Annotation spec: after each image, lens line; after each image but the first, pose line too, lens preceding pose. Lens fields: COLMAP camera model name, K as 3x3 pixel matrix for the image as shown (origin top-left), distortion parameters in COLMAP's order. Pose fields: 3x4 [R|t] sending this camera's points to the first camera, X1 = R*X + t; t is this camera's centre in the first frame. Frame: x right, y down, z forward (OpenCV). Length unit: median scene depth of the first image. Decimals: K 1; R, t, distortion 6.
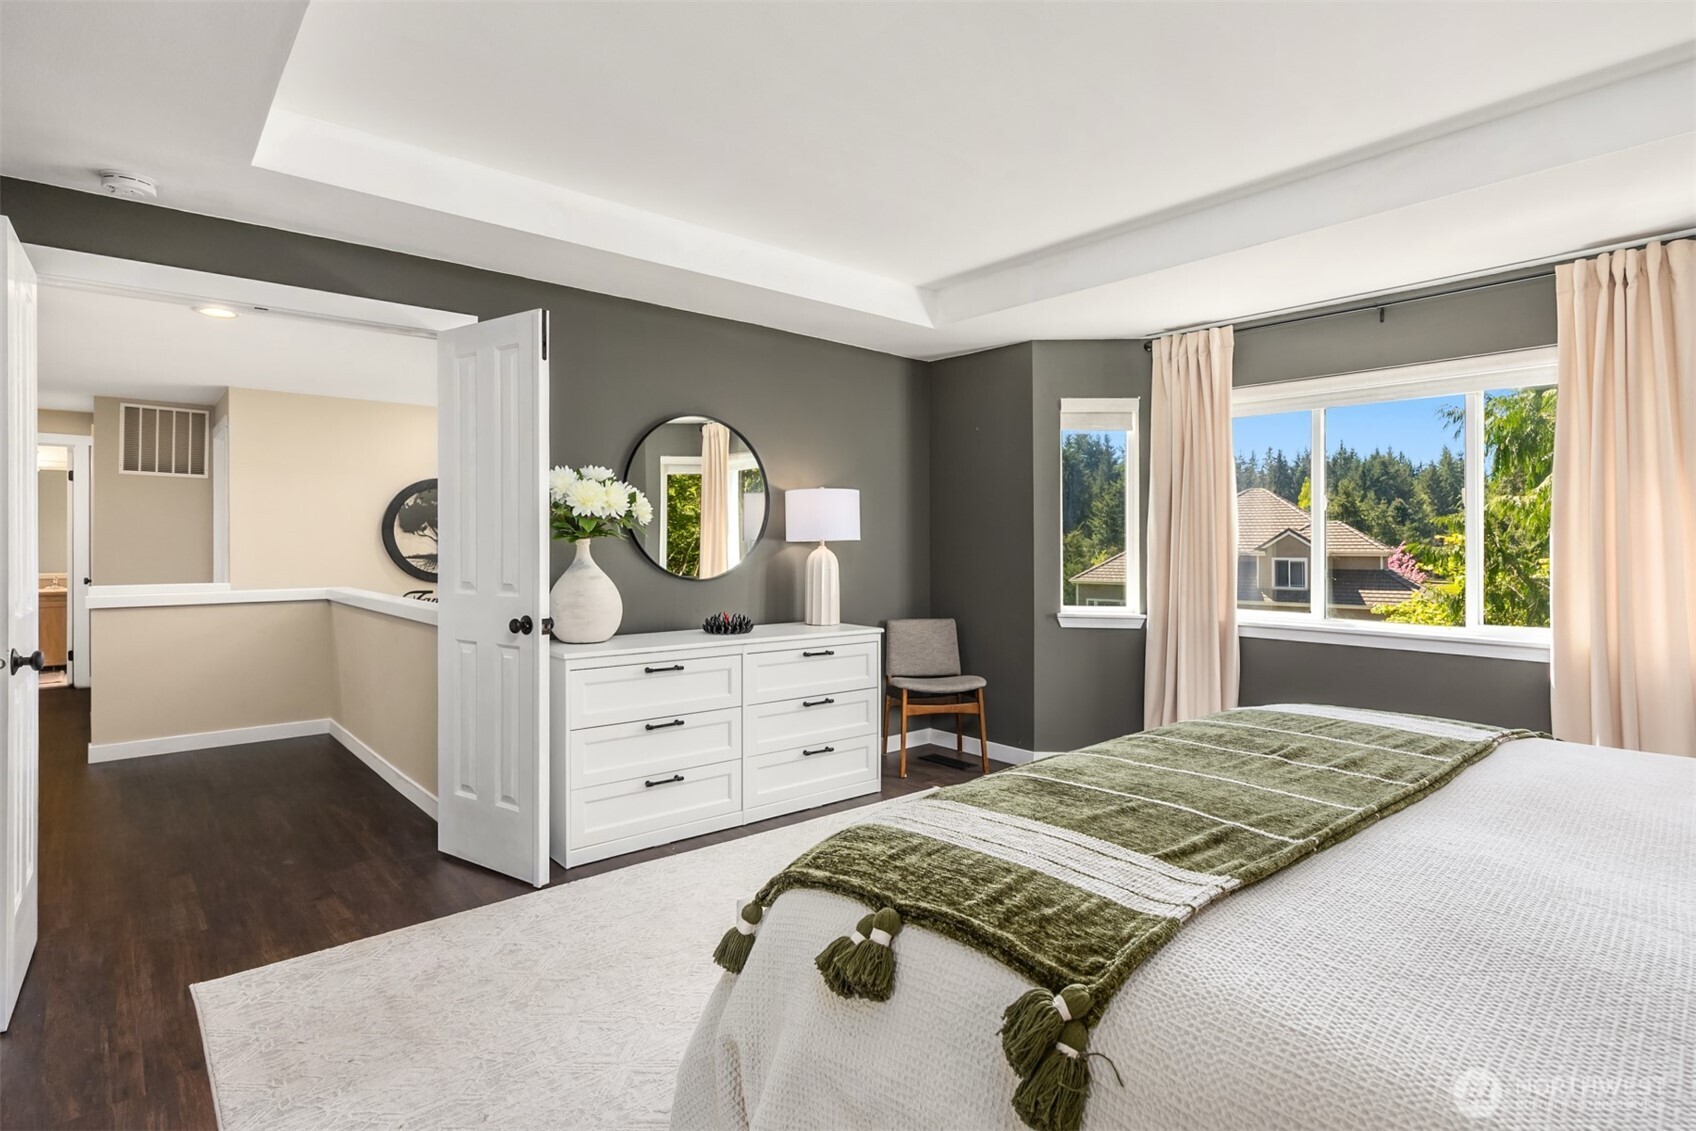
lens RADIAL K [[872.1, 0, 846.8], [0, 872.1, 547.2], [0, 0, 1]] dist [-0.000429, -0.000096]
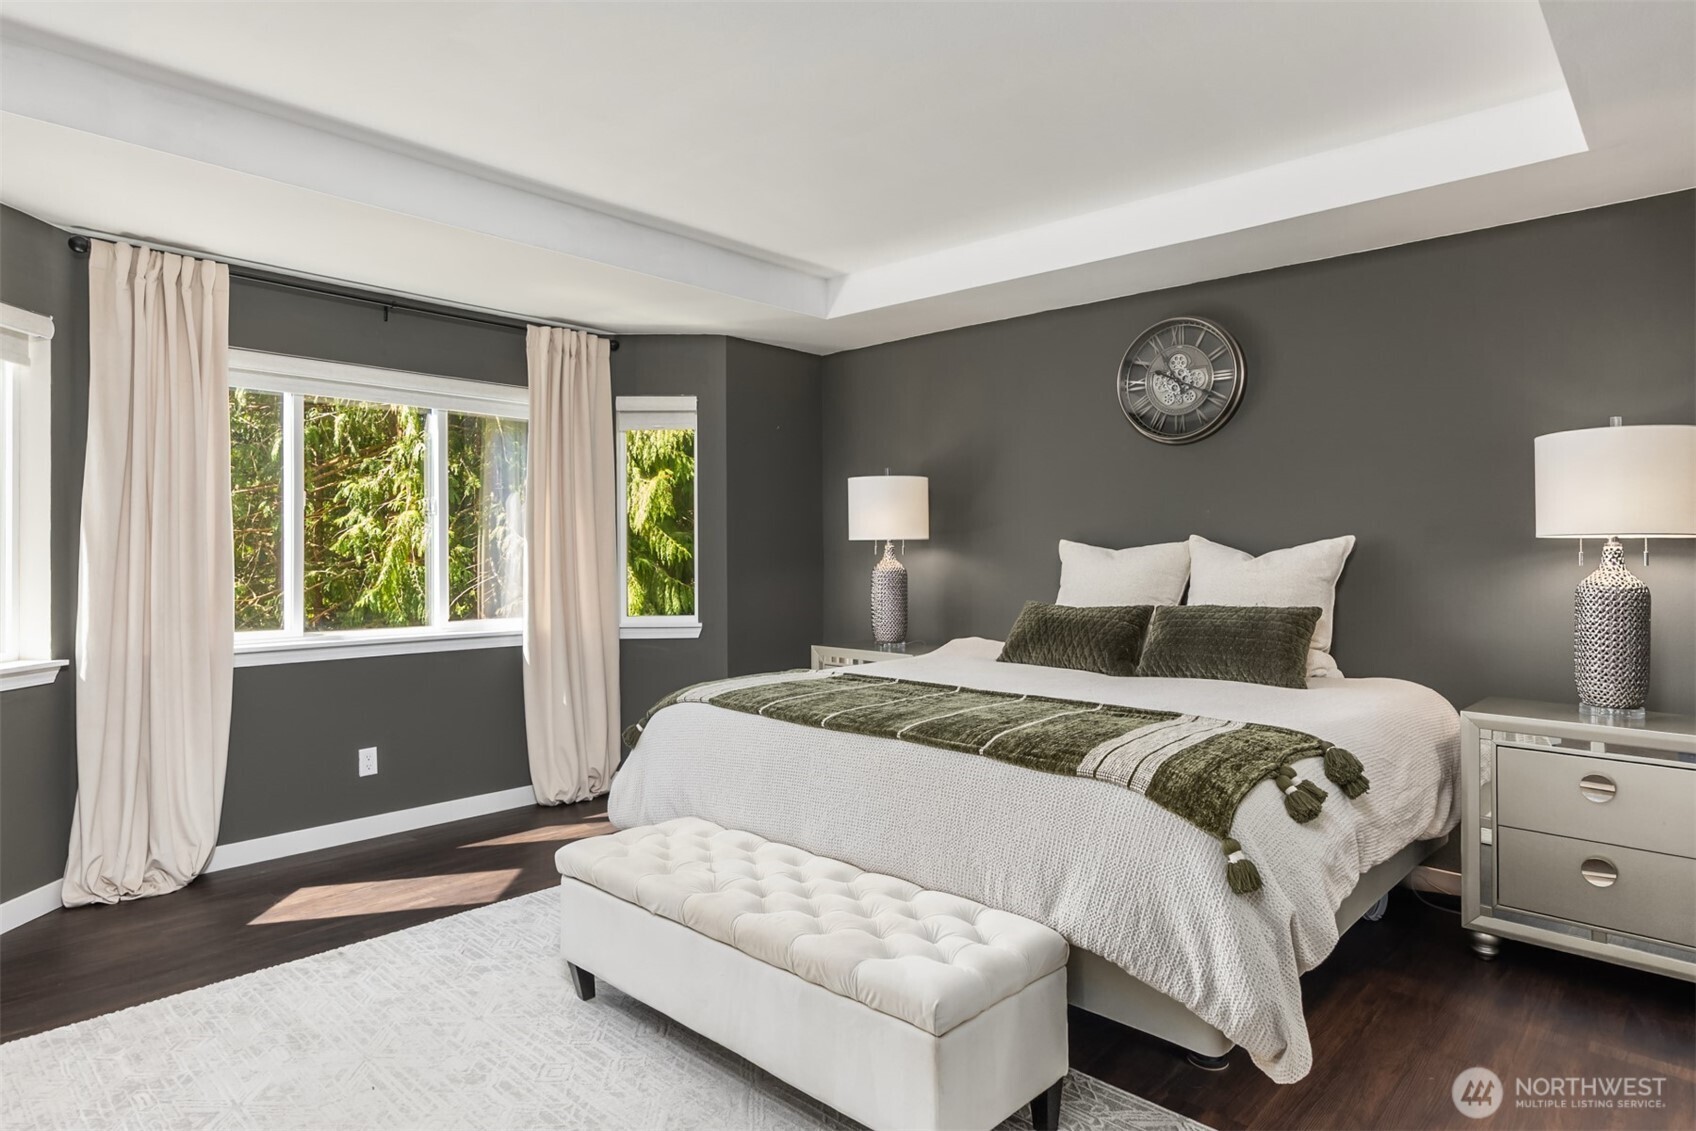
lens RADIAL K [[952.1, 0, 848.0], [0, 952.1, 565.5], [0, 0, 1]] dist [0.005230, 0.001382]
pose [[-0.097673, -0.019032, 0.995037, -0.483586], [0.002075, 0.999811, 0.019327, -0.005154], [-0.995216, 0.003952, -0.097615, 0.569708]]
